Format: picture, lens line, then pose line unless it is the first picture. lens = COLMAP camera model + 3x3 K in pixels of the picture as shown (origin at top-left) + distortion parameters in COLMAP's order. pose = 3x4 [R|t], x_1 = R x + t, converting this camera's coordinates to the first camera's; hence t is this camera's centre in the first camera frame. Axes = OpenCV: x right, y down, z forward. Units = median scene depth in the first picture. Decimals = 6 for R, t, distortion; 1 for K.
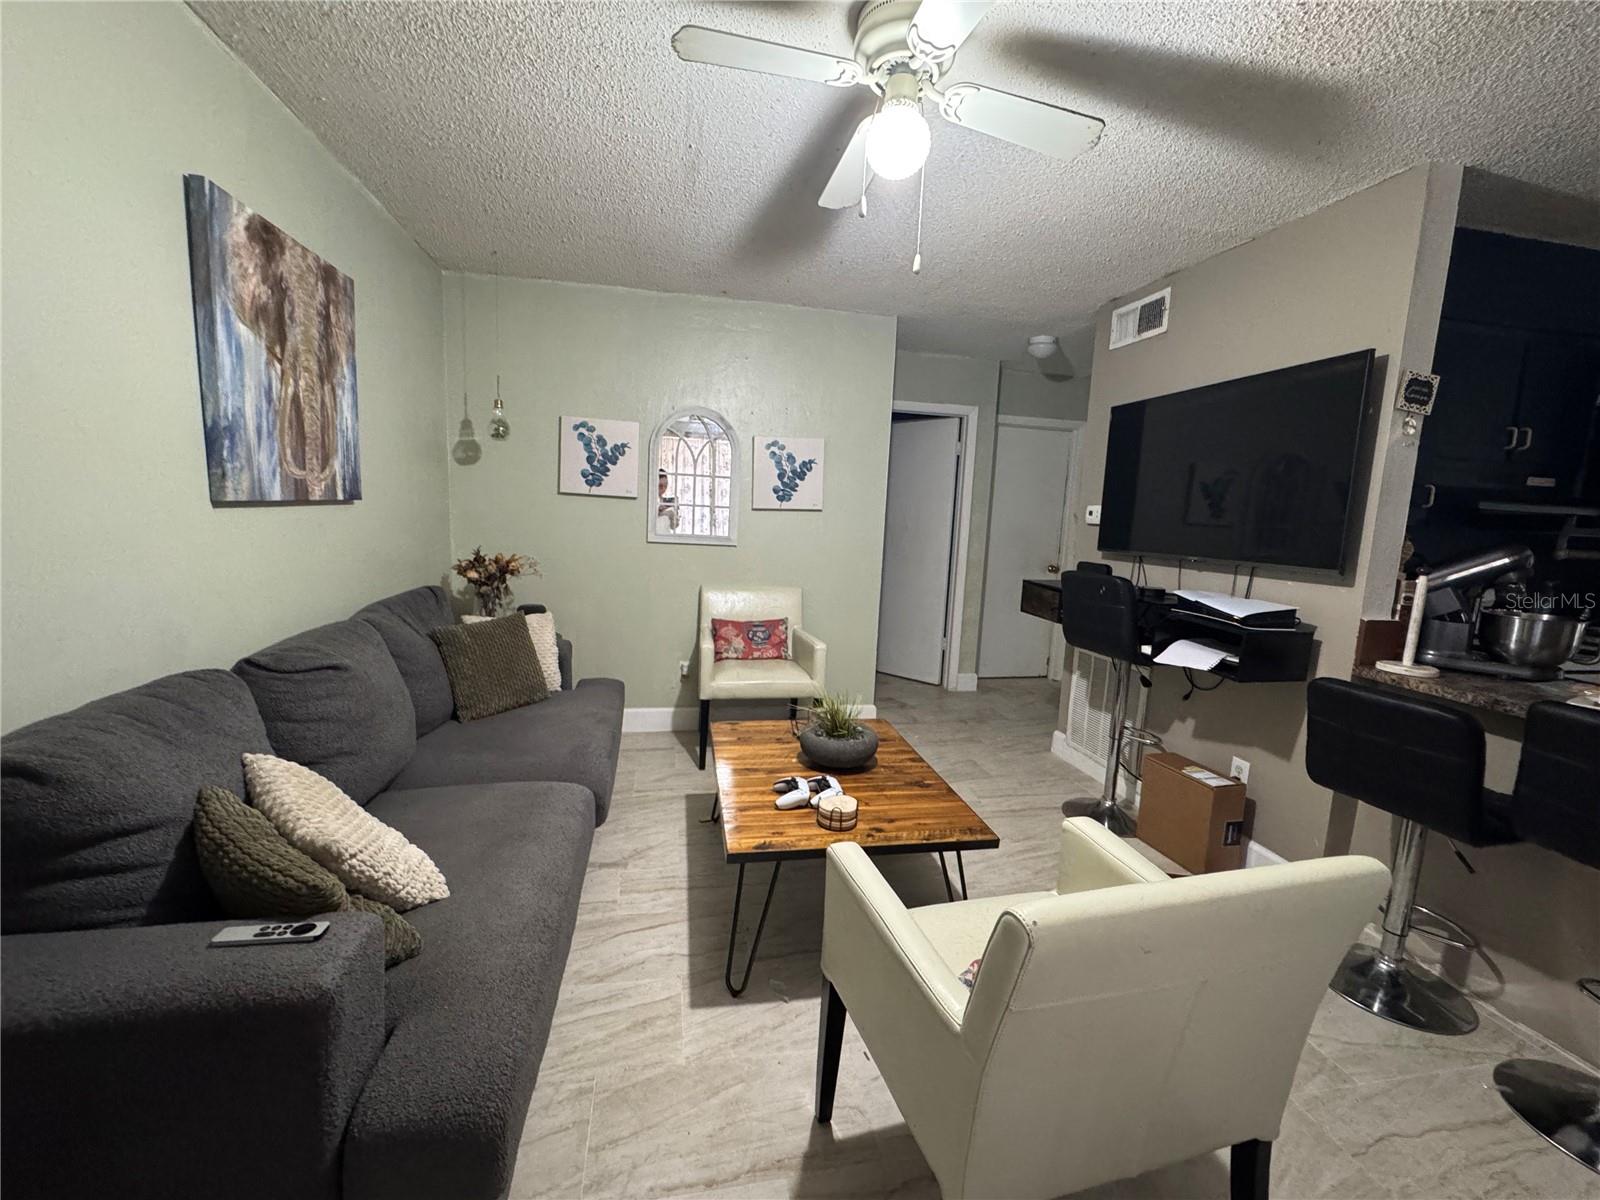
lens RADIAL K [[654.1, 0, 800.0], [0, 654.1, 600.0], [0, 0, 1]] dist [-0.001017, -0.000204]
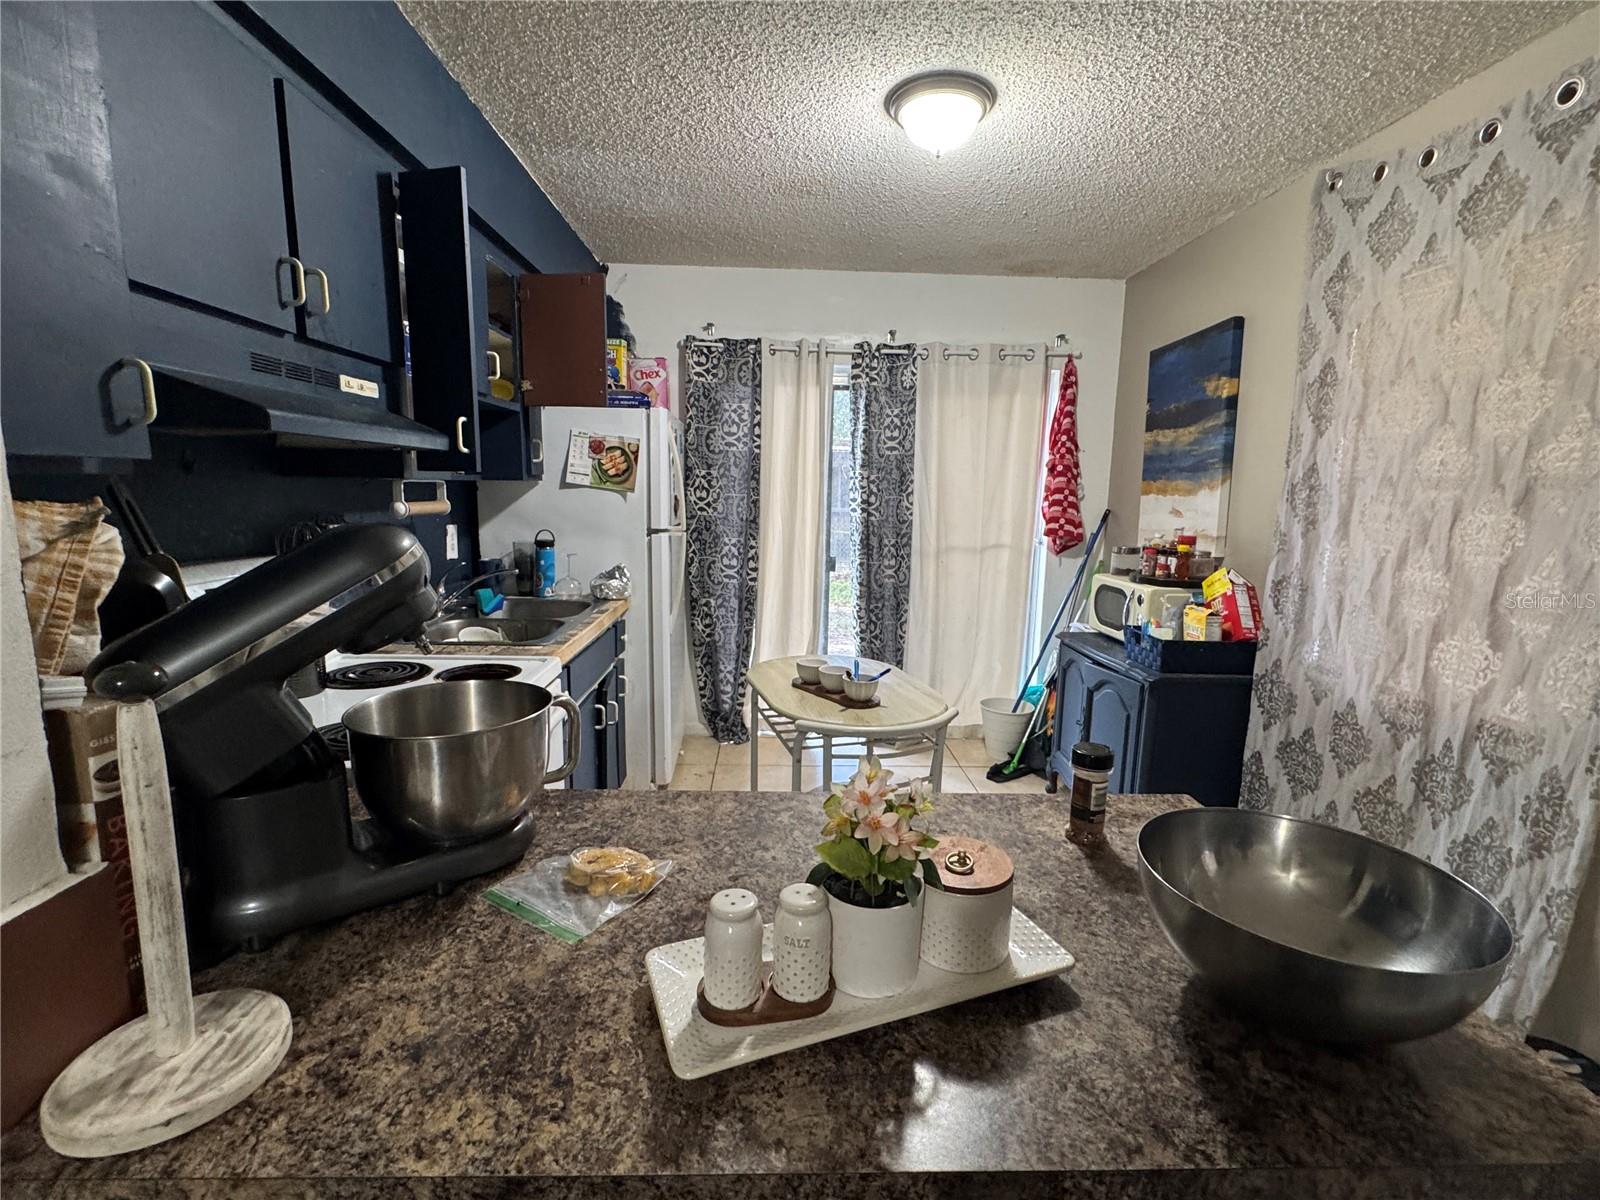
lens RADIAL K [[717.5, 0, 800.0], [0, 717.5, 600.0], [0, 0, 1]] dist [0.002417, 0.000094]
pose [[0.154770, -0.192229, 0.969069, 0.713307], [0.123749, 0.976935, 0.174025, -0.080425], [-0.980170, 0.092988, 0.174988, 0.686931]]
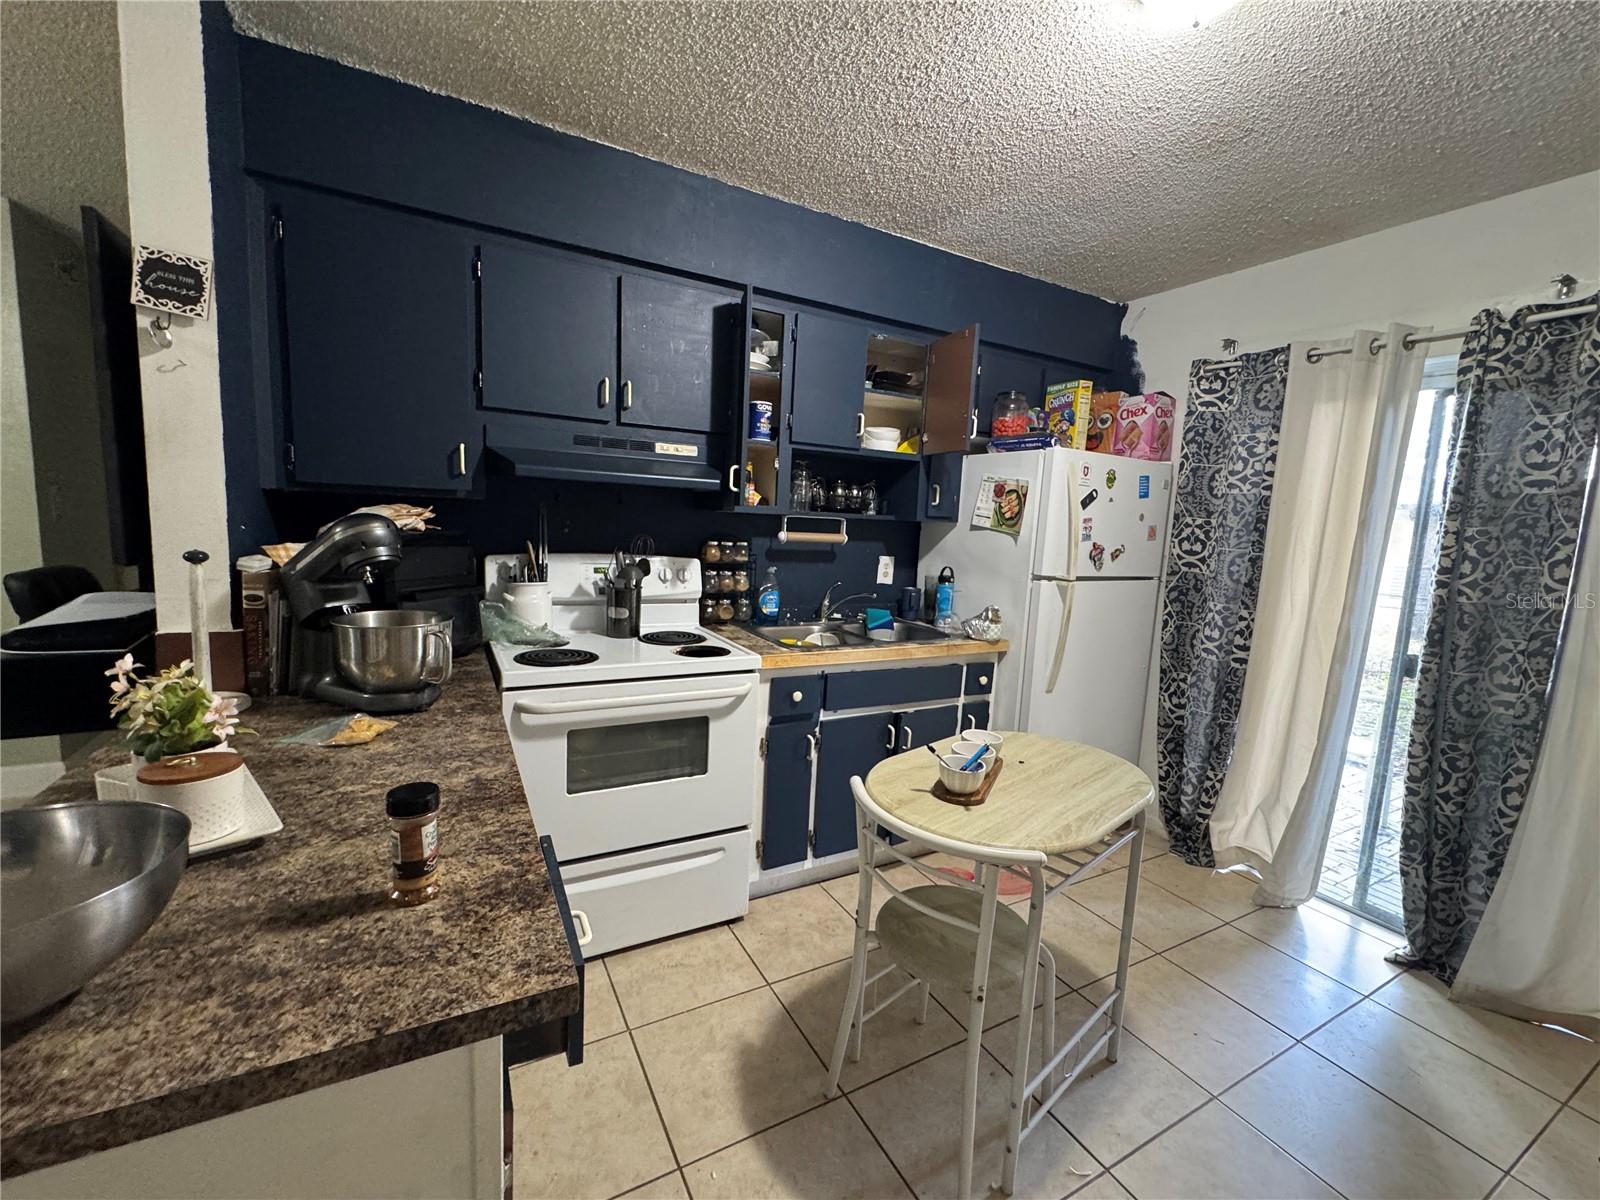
lens RADIAL K [[654.1, 0, 800.0], [0, 654.1, 600.0], [0, 0, 1]] dist [-0.001017, -0.000204]
pose [[0.950447, -0.031957, 0.309240, 1.284348], [0.031003, 0.999487, 0.008000, 0.018936], [-0.309337, 0.001984, 0.950950, 0.169141]]
